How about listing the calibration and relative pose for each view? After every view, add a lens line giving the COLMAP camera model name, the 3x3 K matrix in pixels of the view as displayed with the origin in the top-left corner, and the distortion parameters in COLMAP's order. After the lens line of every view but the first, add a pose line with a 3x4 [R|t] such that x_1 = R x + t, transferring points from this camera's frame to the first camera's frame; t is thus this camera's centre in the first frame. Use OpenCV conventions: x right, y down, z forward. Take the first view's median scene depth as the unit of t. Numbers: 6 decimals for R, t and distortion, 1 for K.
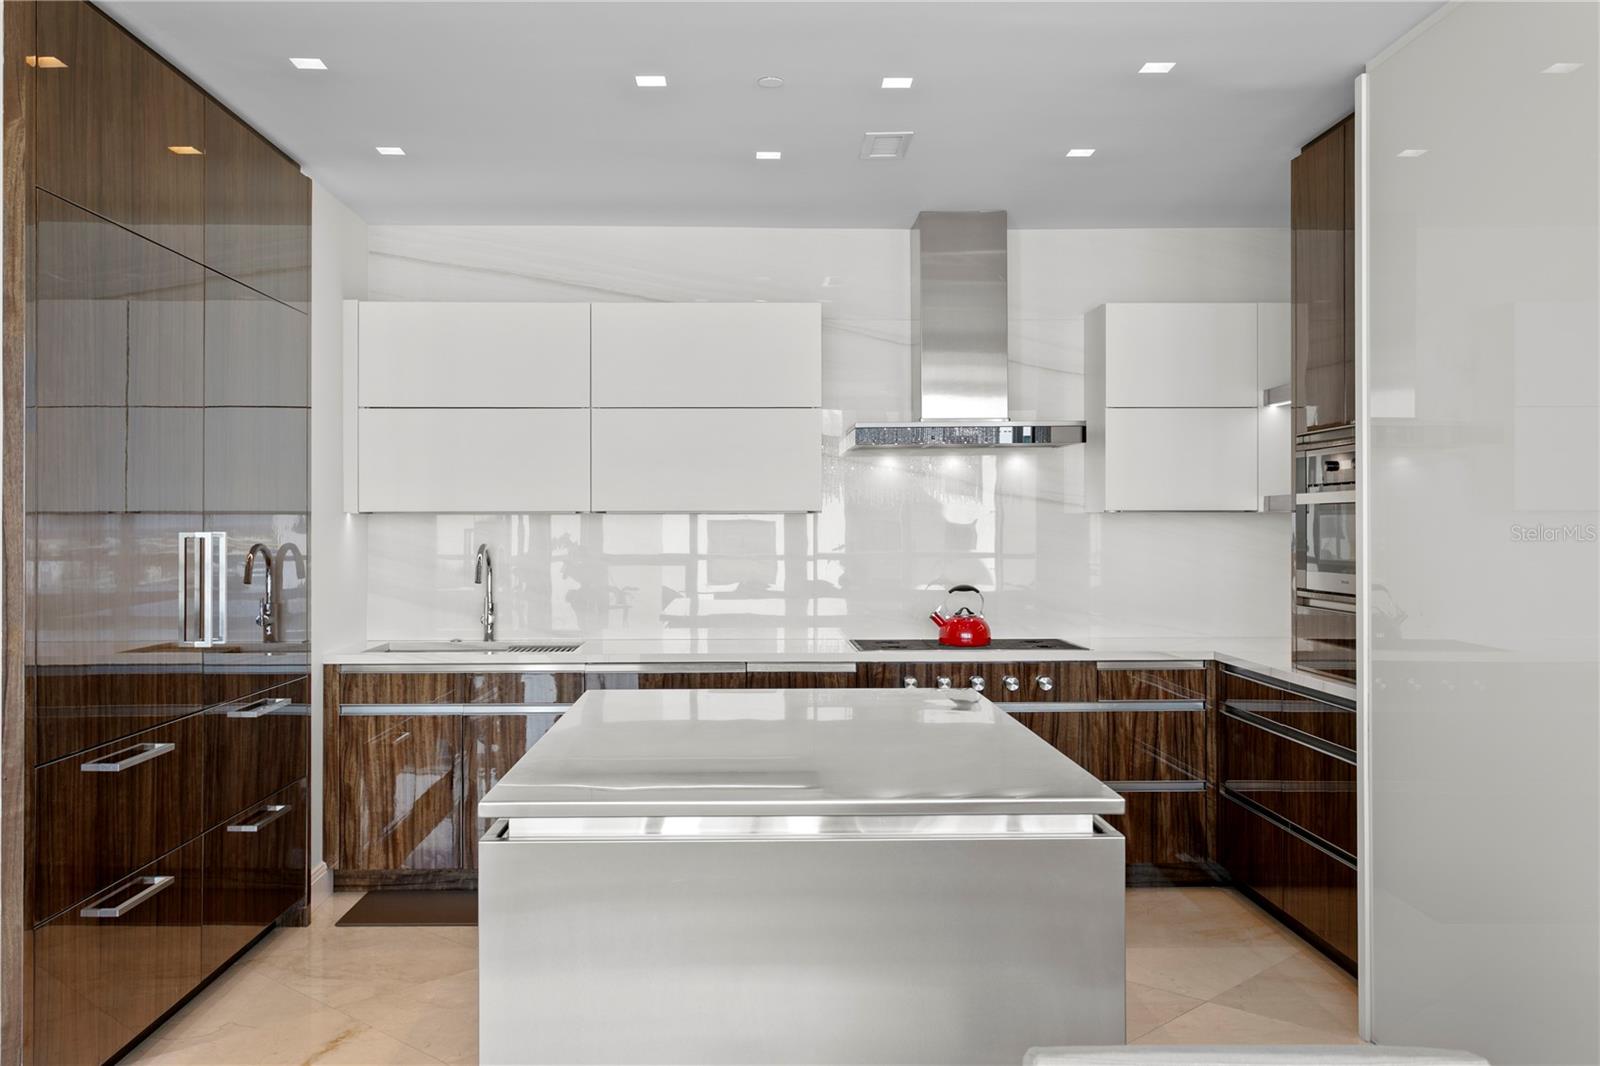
lens RADIAL K [[1367.3, 0, 754.1], [0, 1367.3, 507.7], [0, 0, 1]] dist [0.014663, 0.009279]
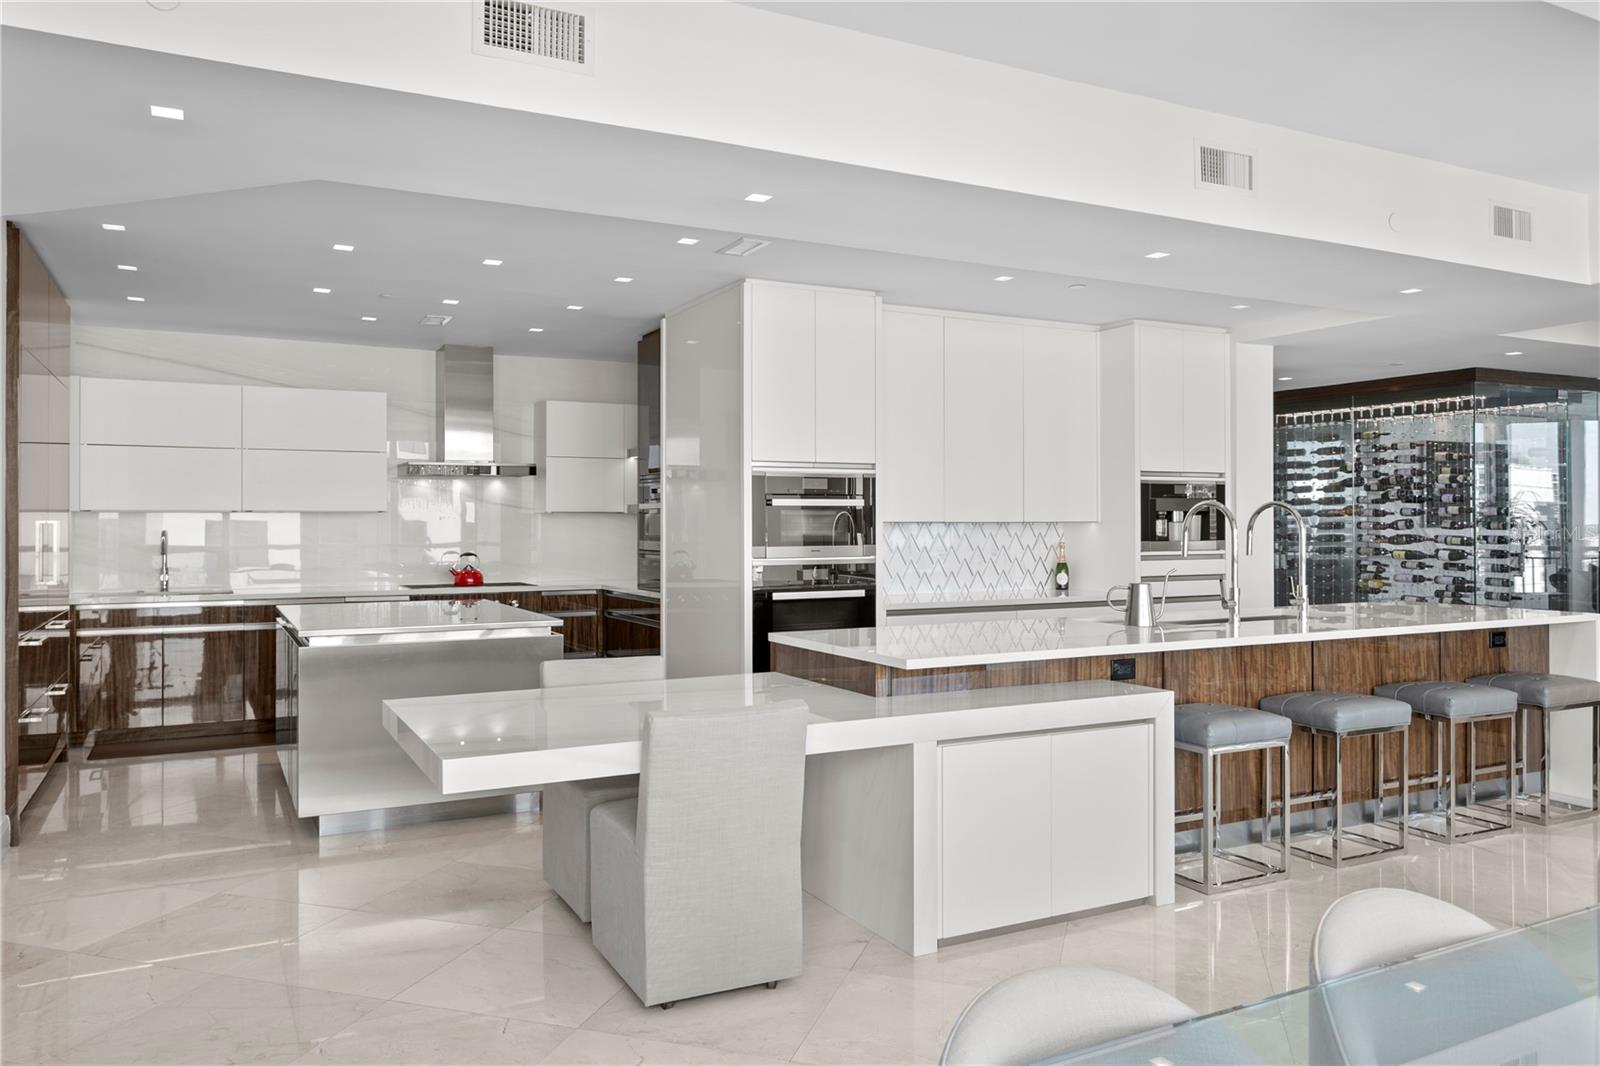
lens RADIAL K [[1141.1, 0, 793.4], [0, 1141.1, 536.2], [0, 0, 1]] dist [0.001666, -0.003482]
pose [[0.891598, -0.003845, 0.452812, -0.149682], [-0.006093, 0.999772, 0.020486, 0.001524], [-0.452787, -0.021025, 0.891371, -0.549371]]
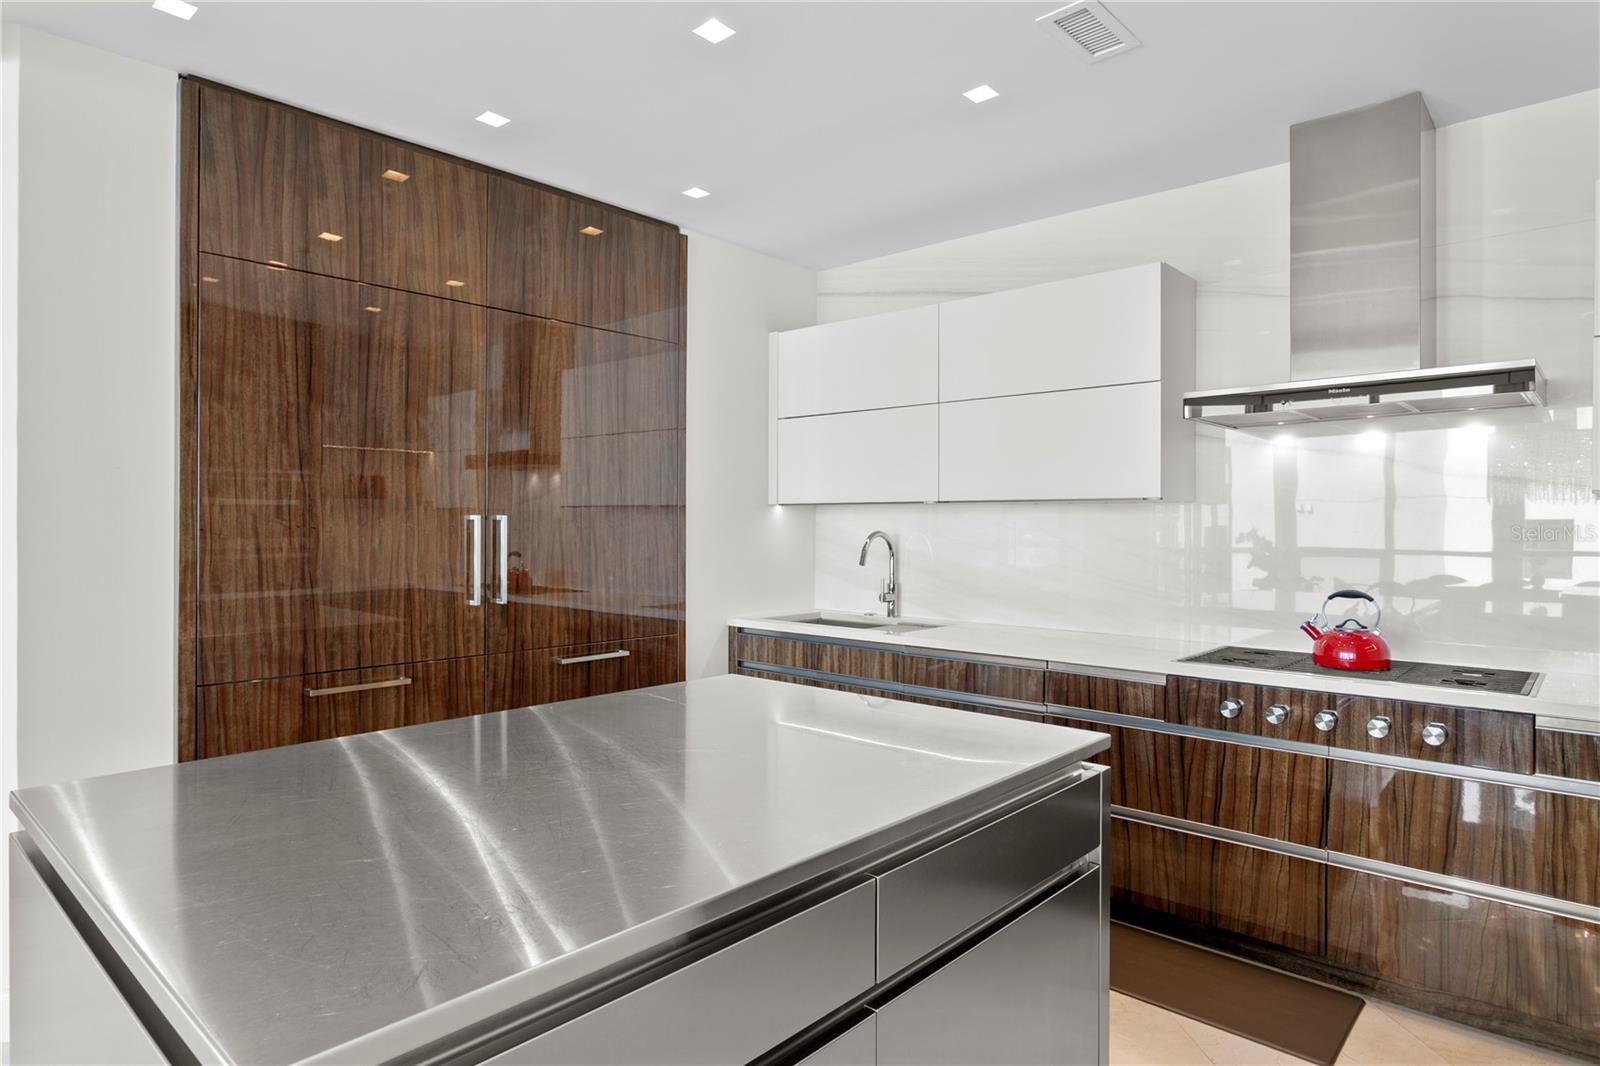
lens RADIAL K [[911.9, 0, 815.3], [0, 911.9, 512.9], [0, 0, 1]] dist [0.019911, -0.000185]
pose [[0.741256, -0.004653, -0.671206, 0.283140], [0.004385, 0.999988, -0.002089, 0.012424], [0.671208, -0.001394, 0.741267, 0.413002]]
